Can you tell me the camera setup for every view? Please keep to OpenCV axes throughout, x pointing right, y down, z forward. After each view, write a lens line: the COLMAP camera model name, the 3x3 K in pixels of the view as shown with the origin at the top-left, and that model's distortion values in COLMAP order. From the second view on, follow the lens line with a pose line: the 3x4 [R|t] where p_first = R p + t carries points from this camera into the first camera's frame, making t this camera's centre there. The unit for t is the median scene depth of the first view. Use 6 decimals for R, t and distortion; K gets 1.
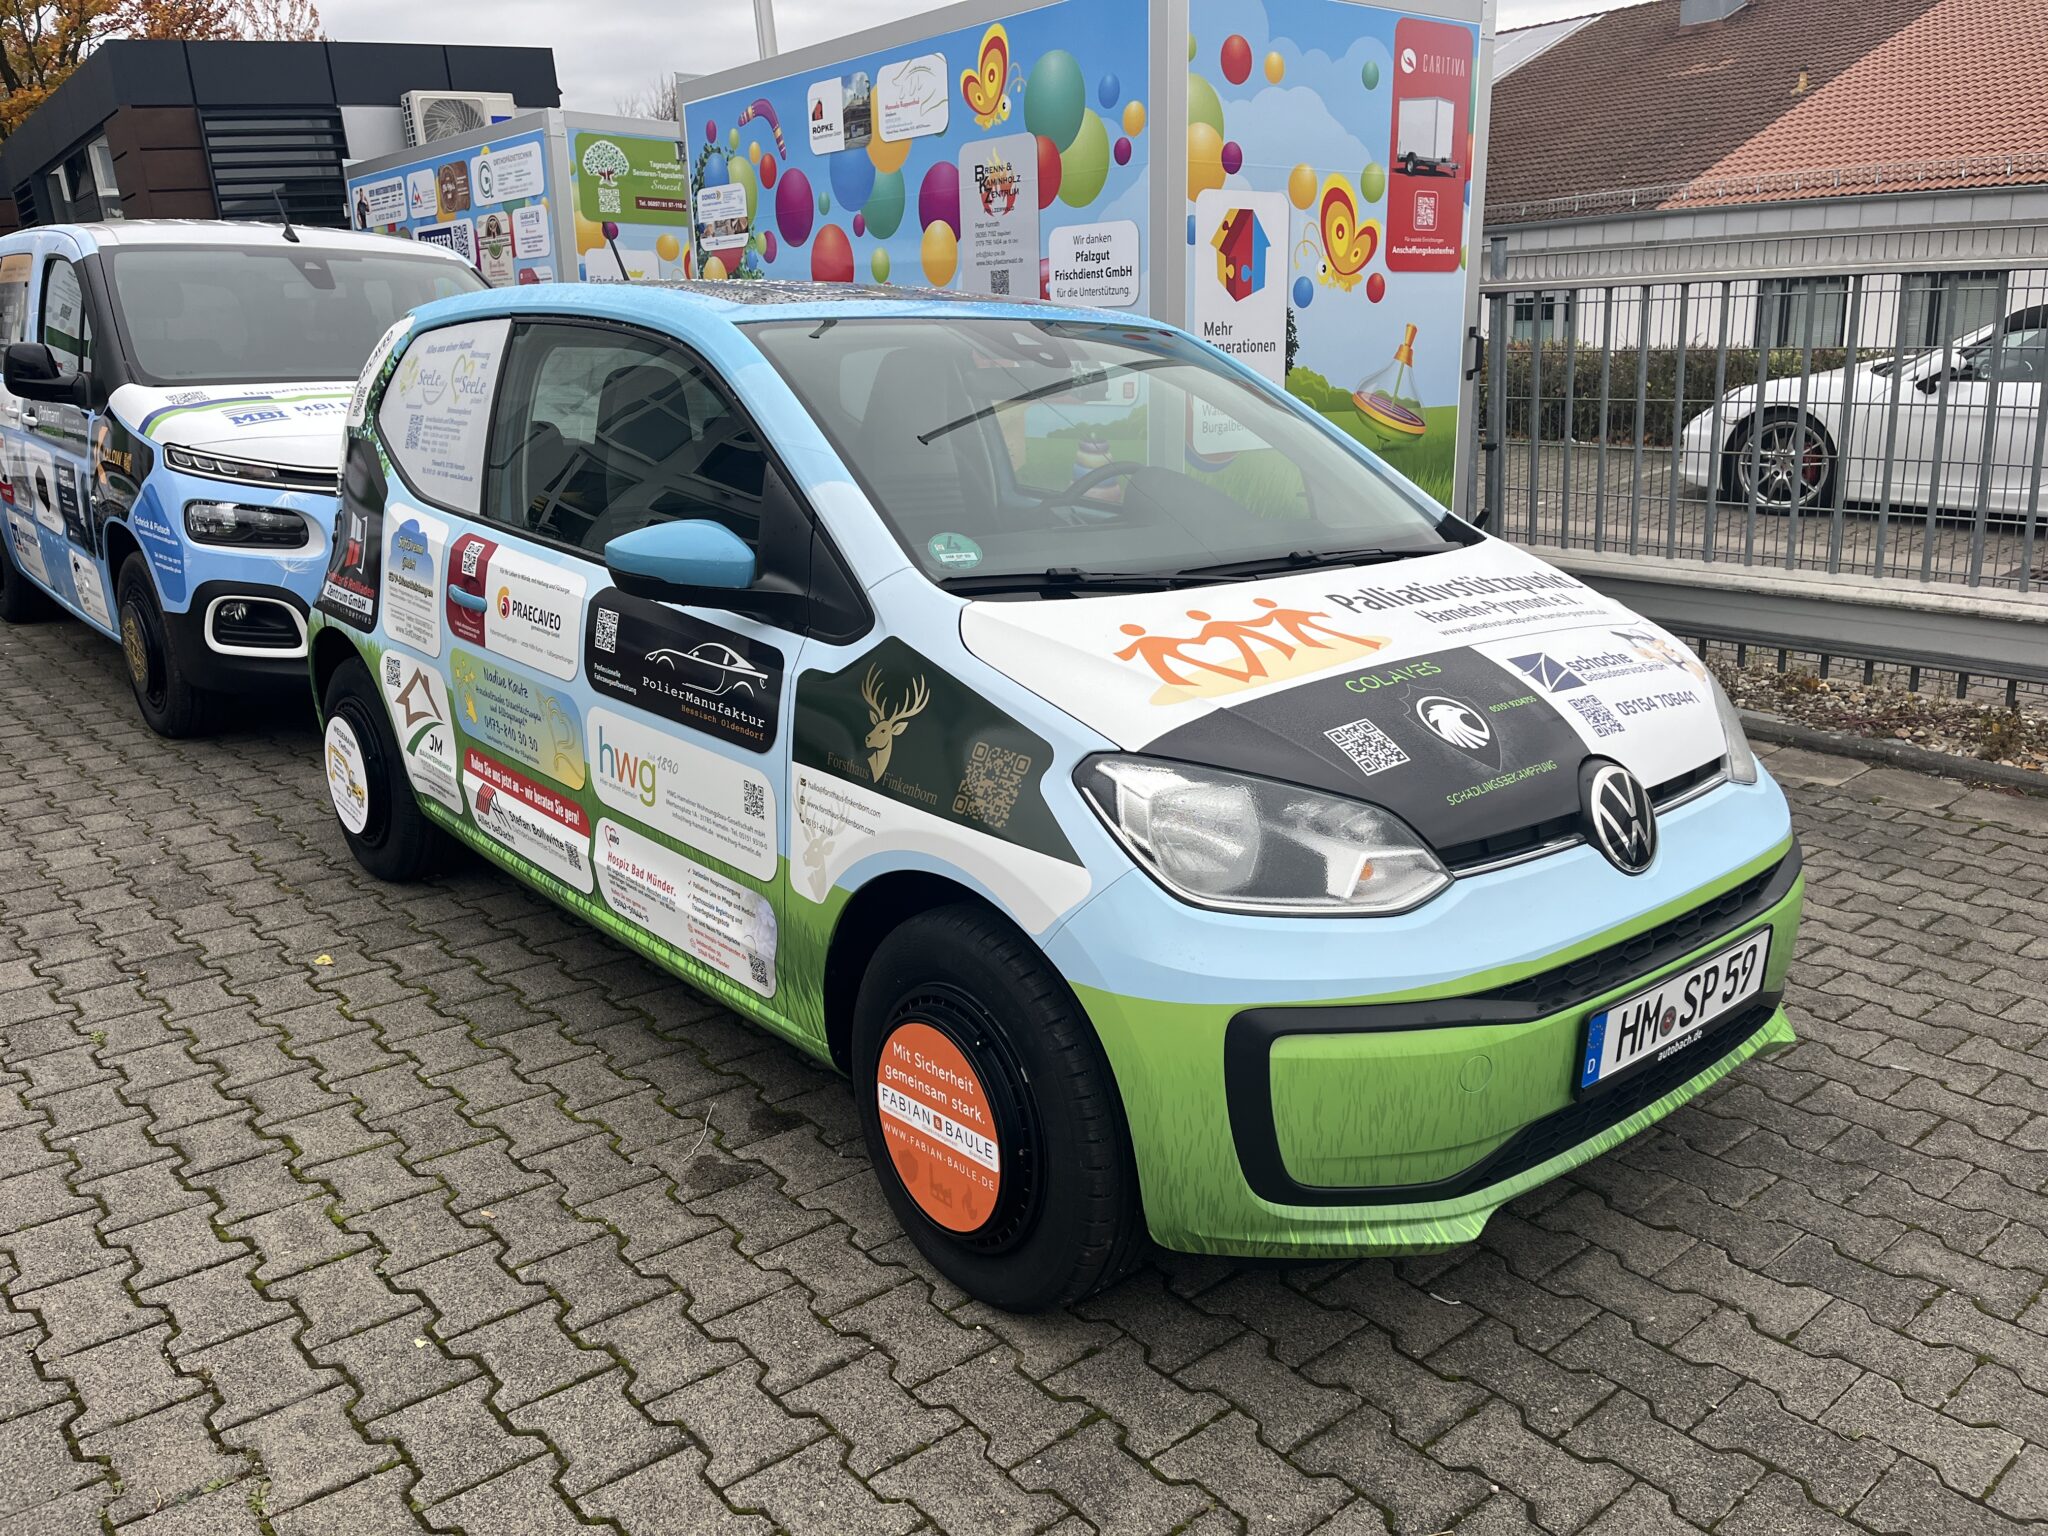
lens RADIAL K [[1559.6, 0, 1033.7], [0, 1559.6, 780.5], [0, 0, 1]] dist [0.037369, -0.006236]
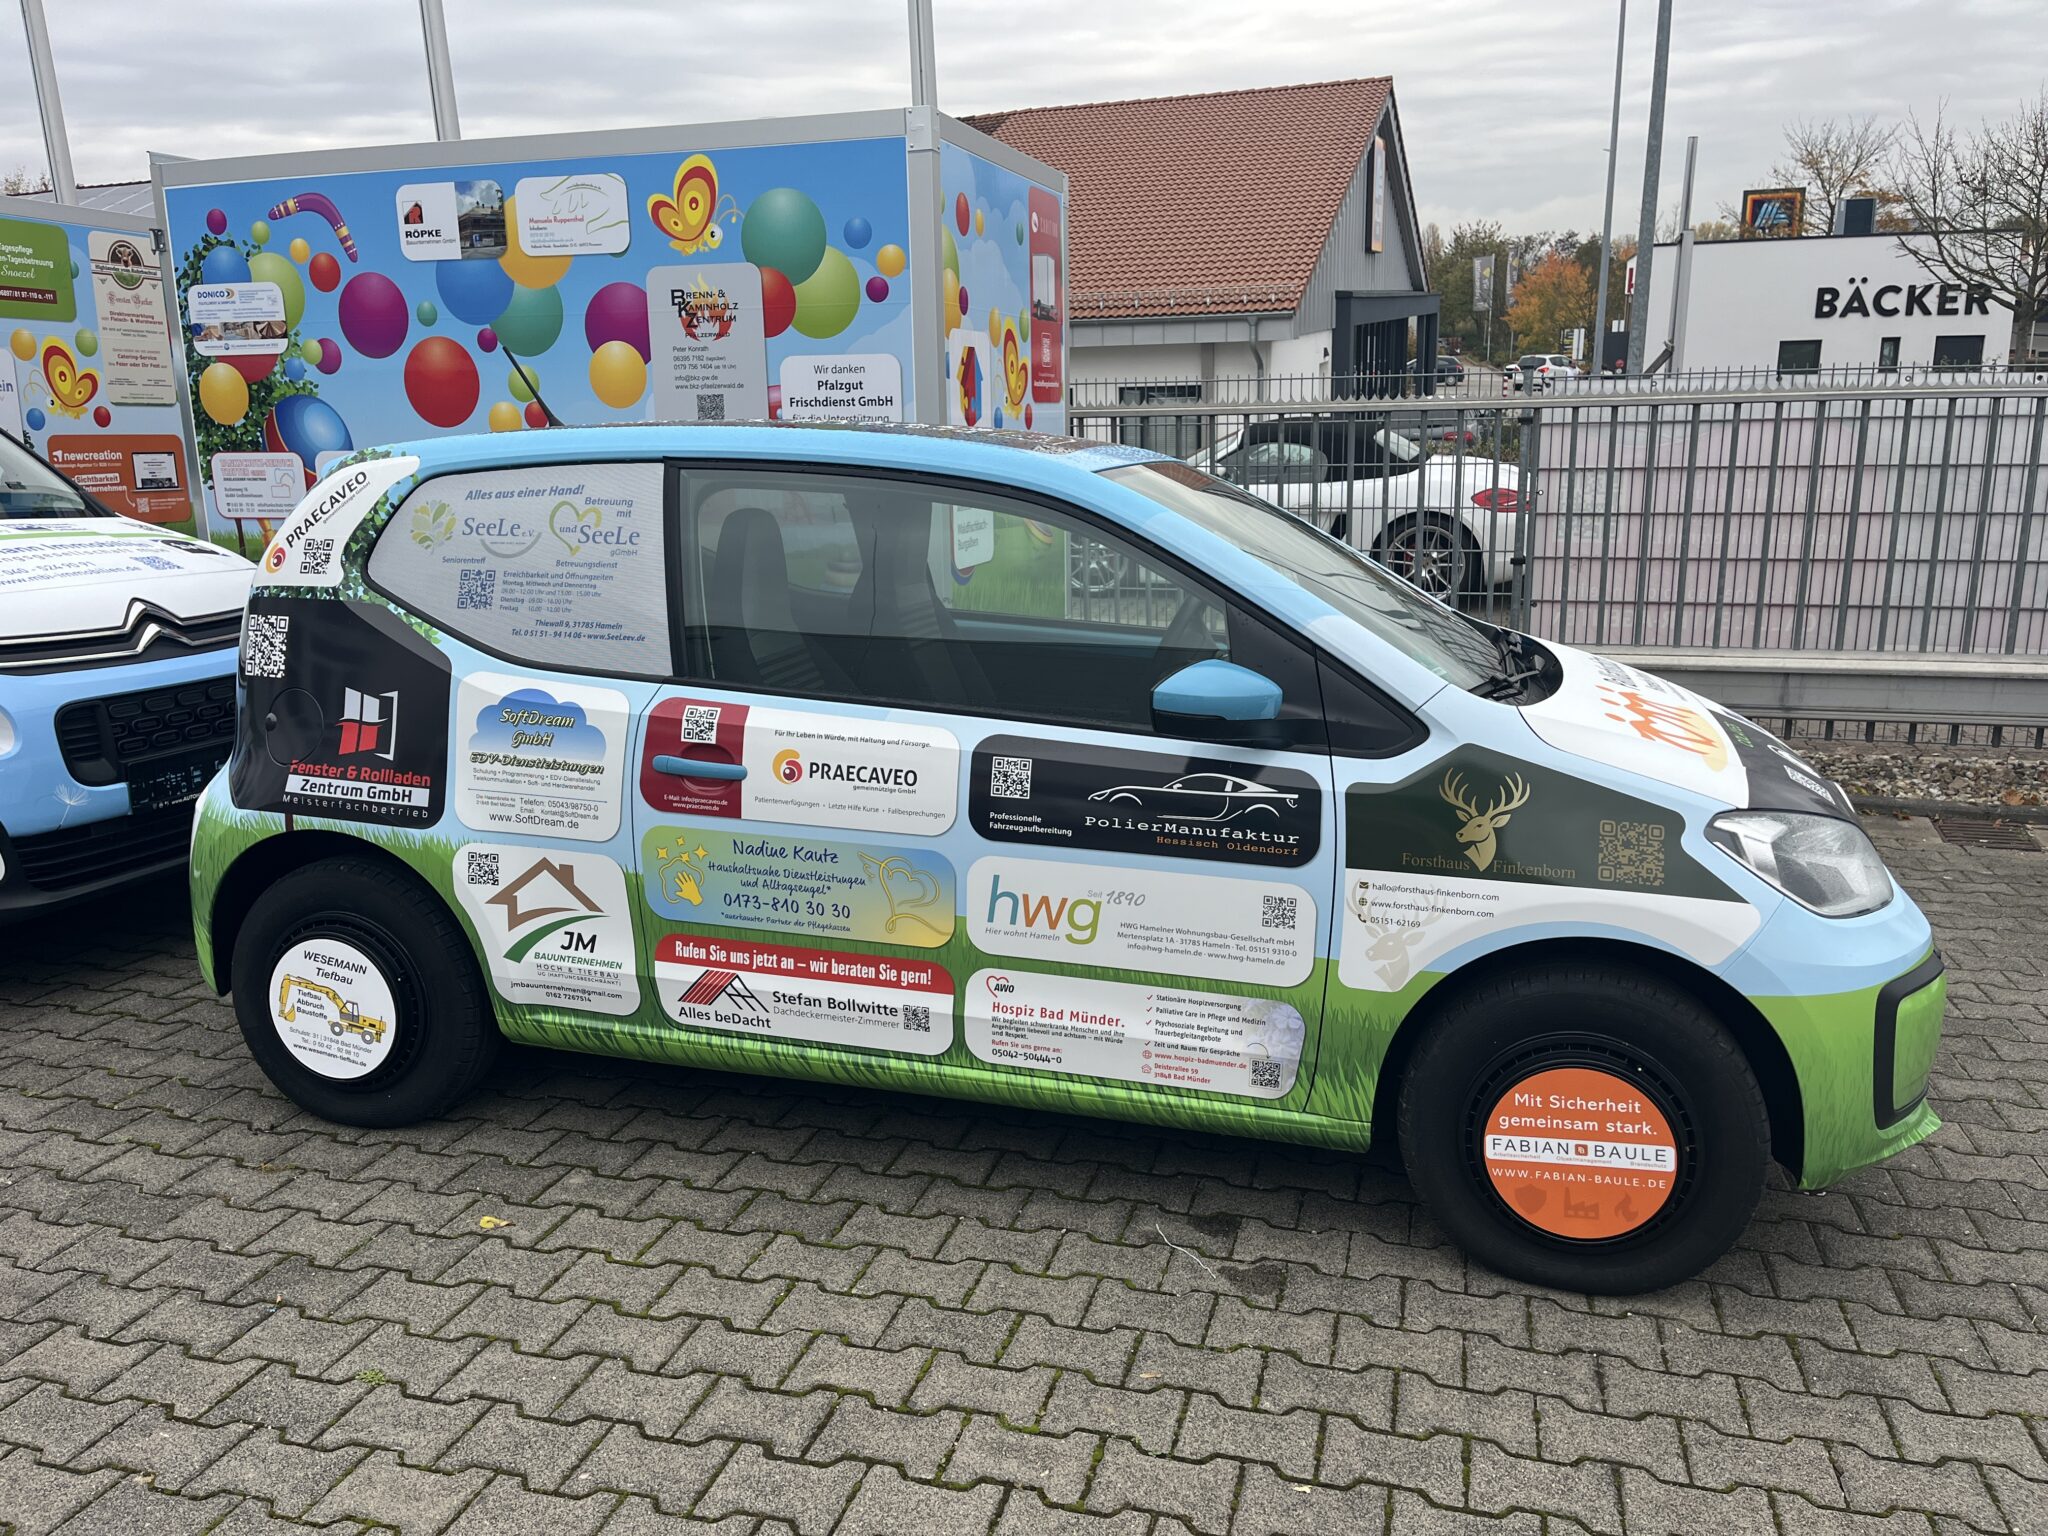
lens RADIAL K [[1559.6, 0, 1024.0], [0, 1559.6, 768.0], [0, 0, 1]] dist [0.073713, -0.102543]
pose [[0.833288, -0.113105, 0.541145, -0.741964], [0.148198, 0.988723, -0.021551, -0.073319], [-0.532605, 0.098155, 0.840653, 0.147307]]
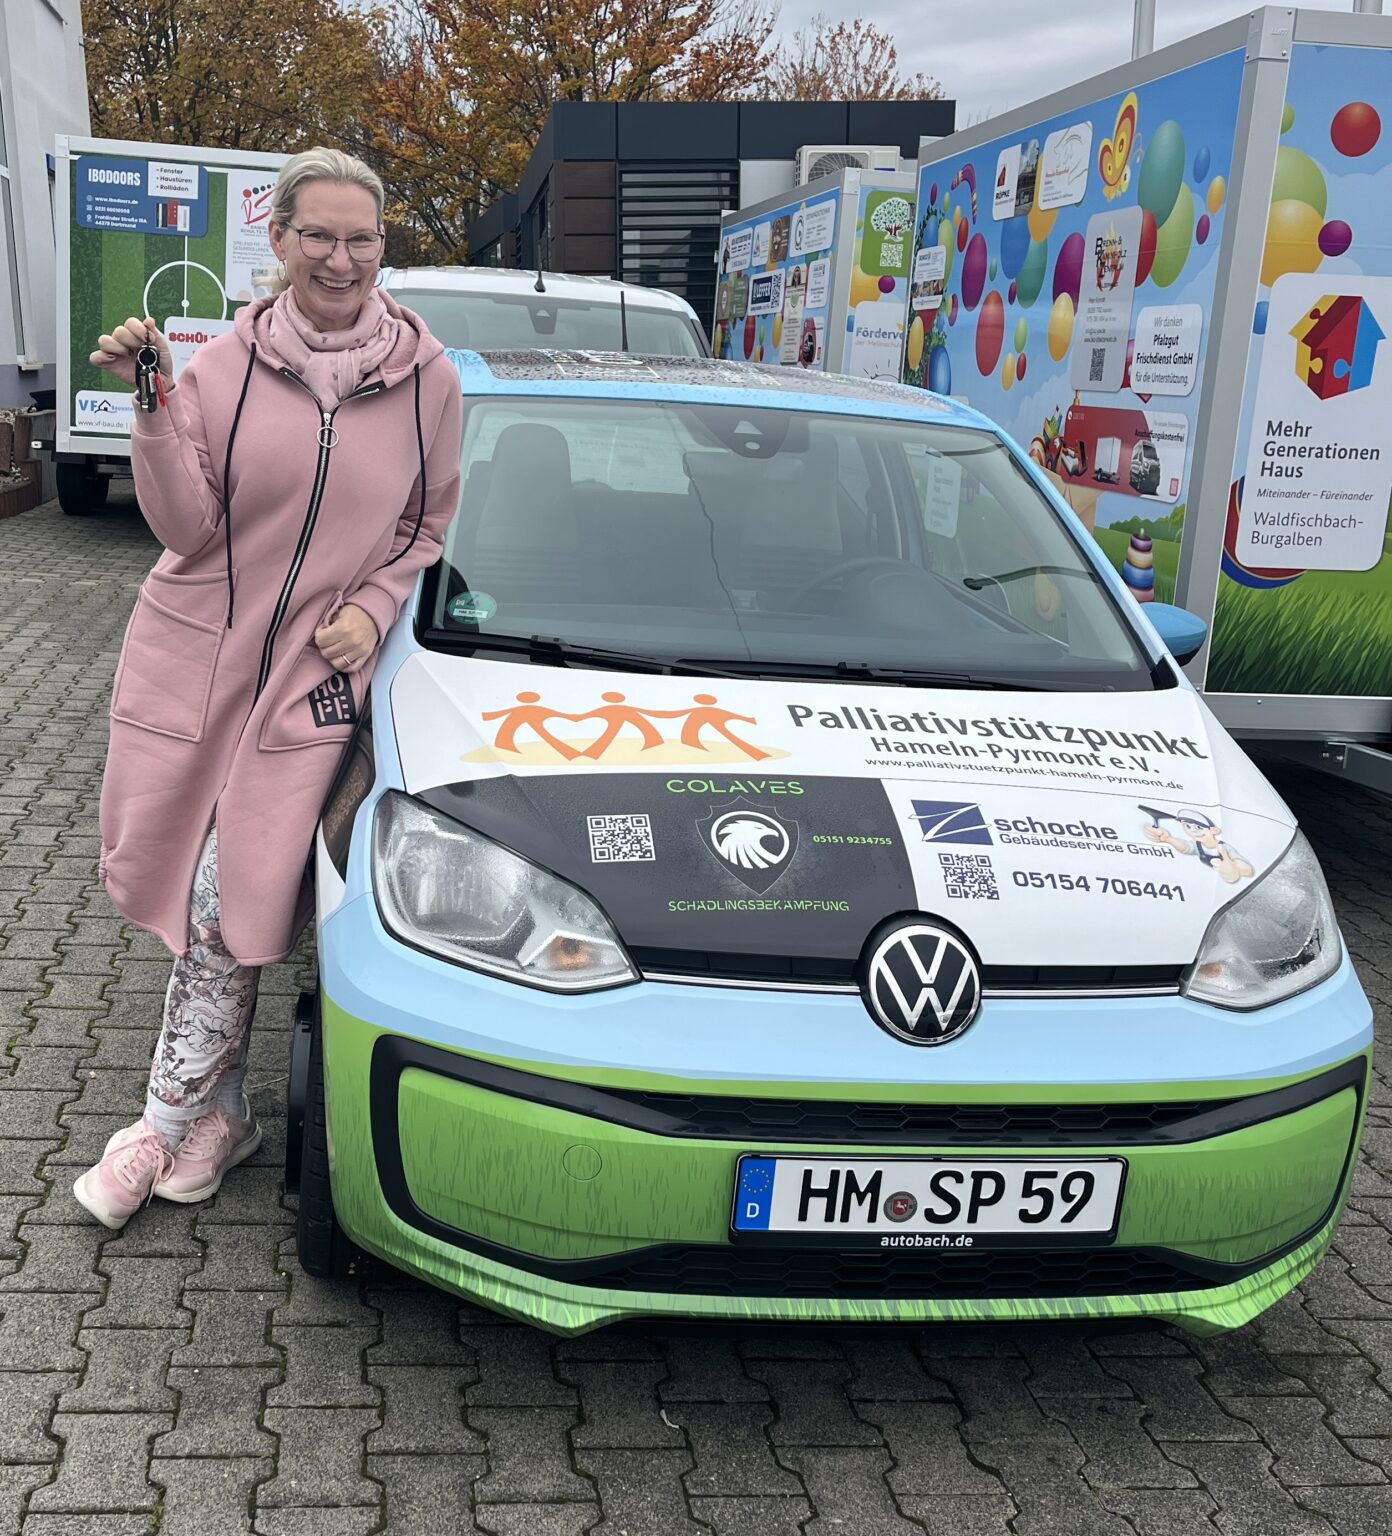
lens RADIAL K [[1707.0, 0, 554.8], [0, 1707.0, 742.6], [0, 0, 1]] dist [0.026491, 0.014532]
pose [[0.822836, 0.180629, -0.538807, 0.532837], [-0.214784, 0.976661, -0.000592, -0.050727], [0.526125, 0.116214, 0.842429, 0.007687]]
